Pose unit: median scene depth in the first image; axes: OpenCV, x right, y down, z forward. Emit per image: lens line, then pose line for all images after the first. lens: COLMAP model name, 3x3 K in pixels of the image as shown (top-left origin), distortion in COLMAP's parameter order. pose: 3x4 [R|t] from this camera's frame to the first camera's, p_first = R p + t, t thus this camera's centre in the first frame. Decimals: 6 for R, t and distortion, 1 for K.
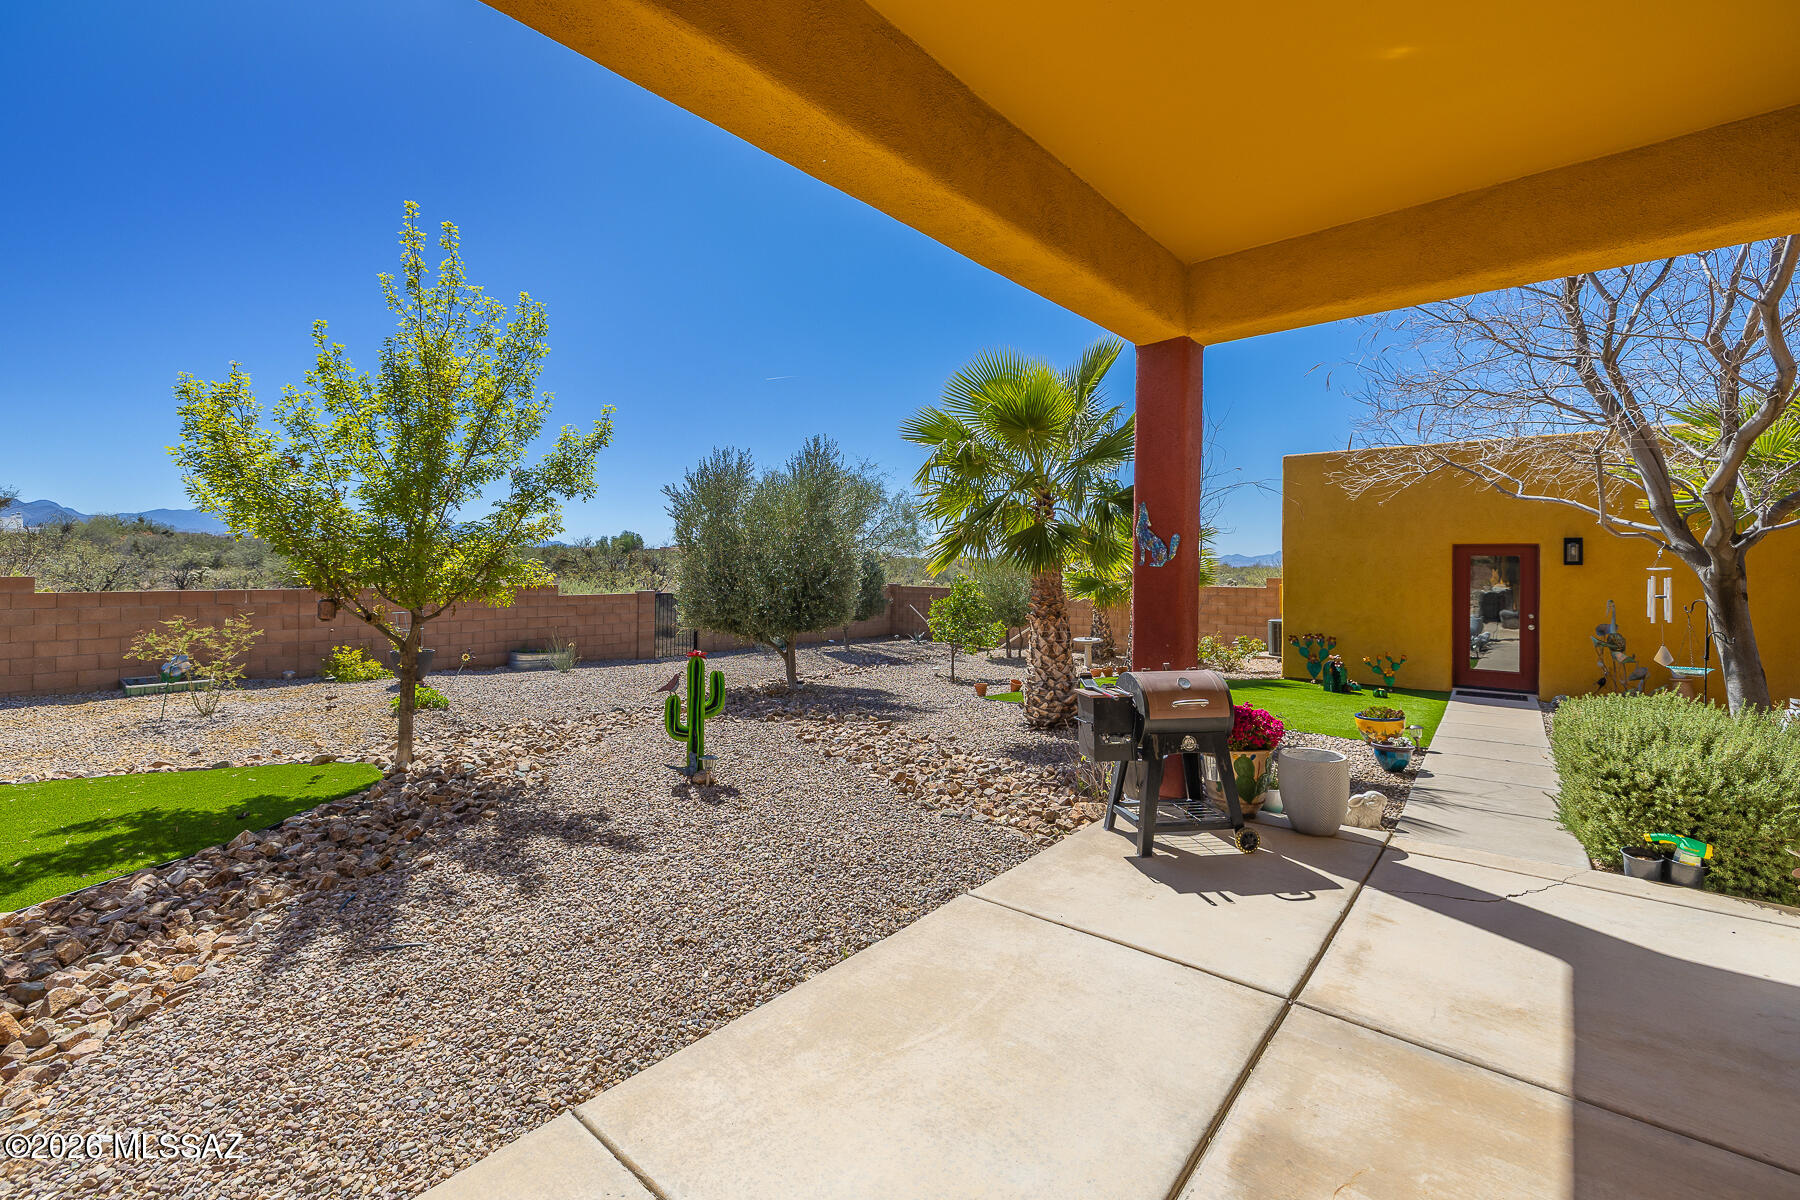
lens RADIAL K [[722.2, 0, 871.0], [0, 722.2, 556.3], [0, 0, 1]] dist [-0.008352, 0.000970]
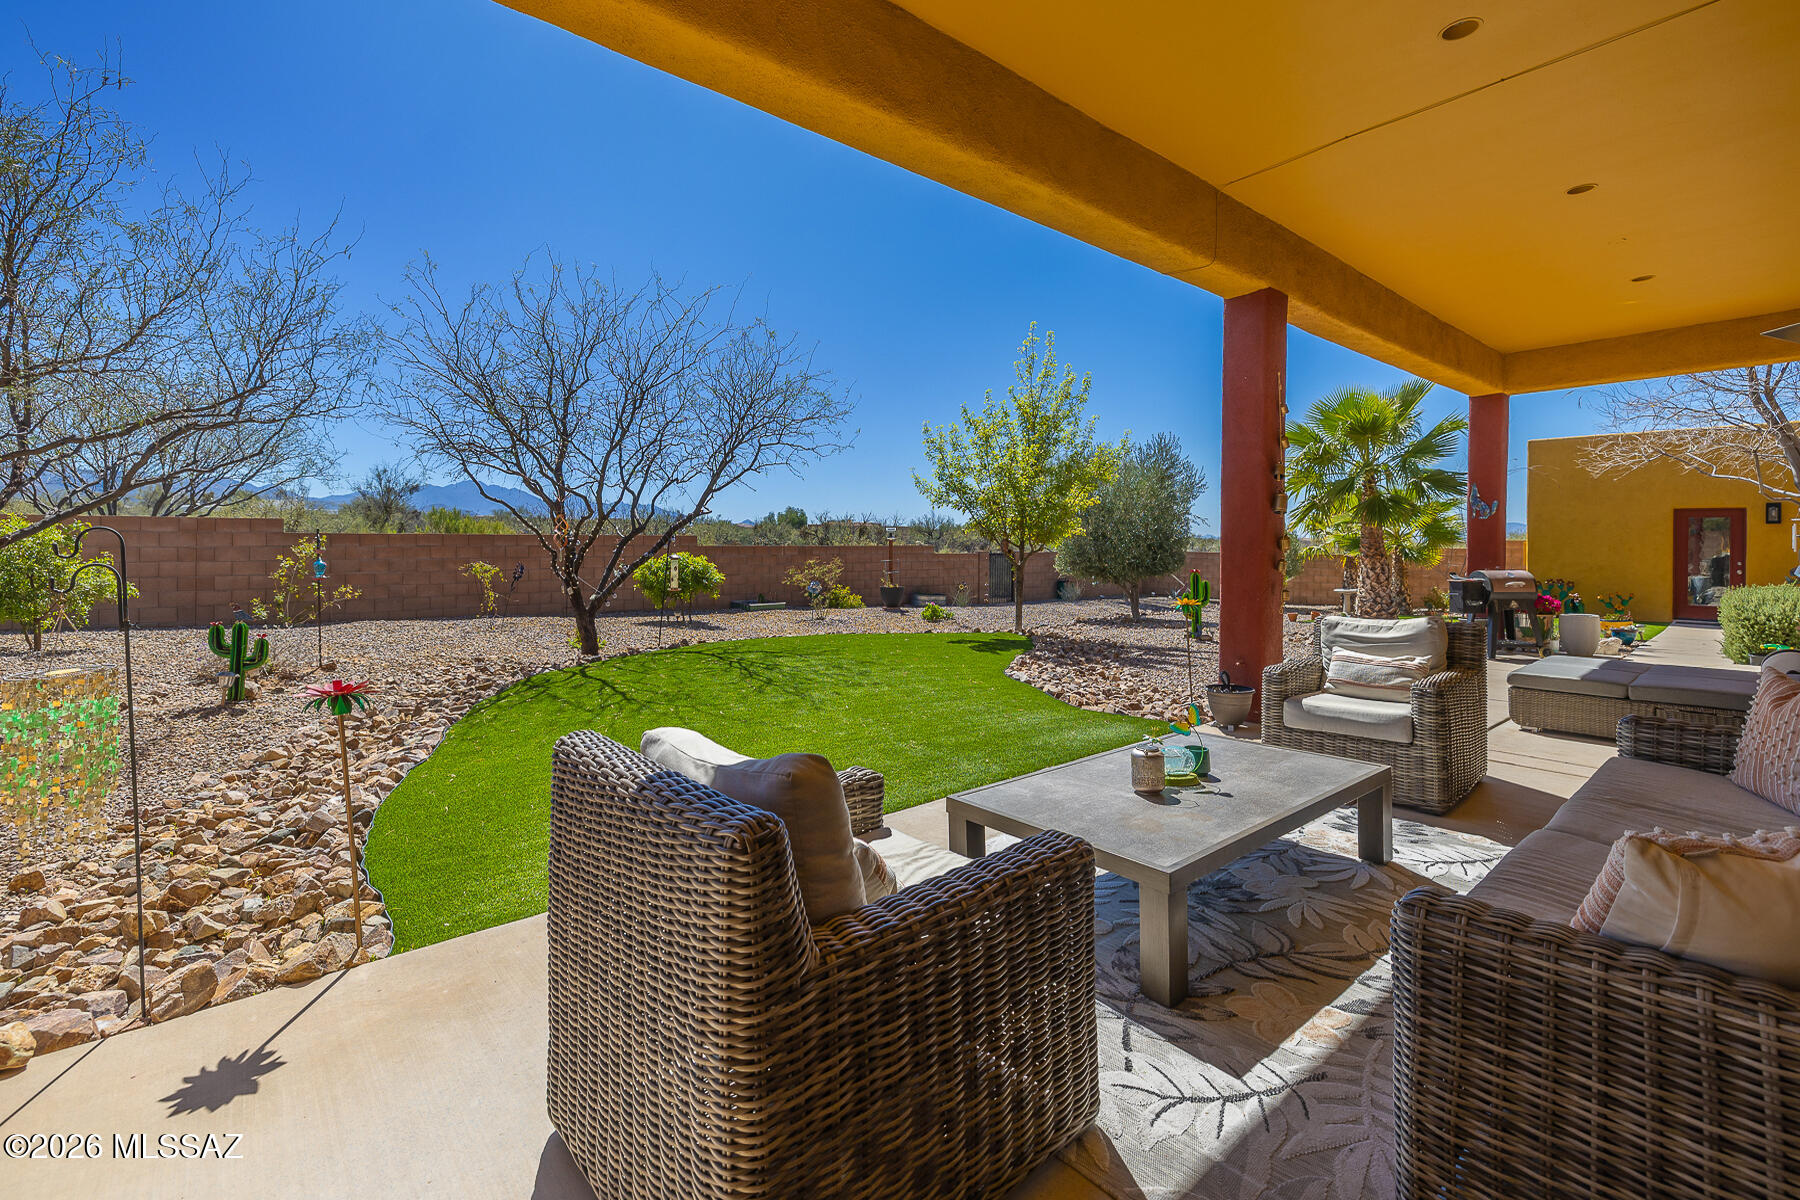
lens RADIAL K [[812.6, 0, 858.9], [0, 812.6, 542.3], [0, 0, 1]] dist [-0.010186, -0.000818]
pose [[0.991975, -0.003484, -0.126390, -0.618336], [0.004746, 0.999942, 0.009682, 0.031207], [0.126349, -0.010204, 0.991933, -0.829758]]
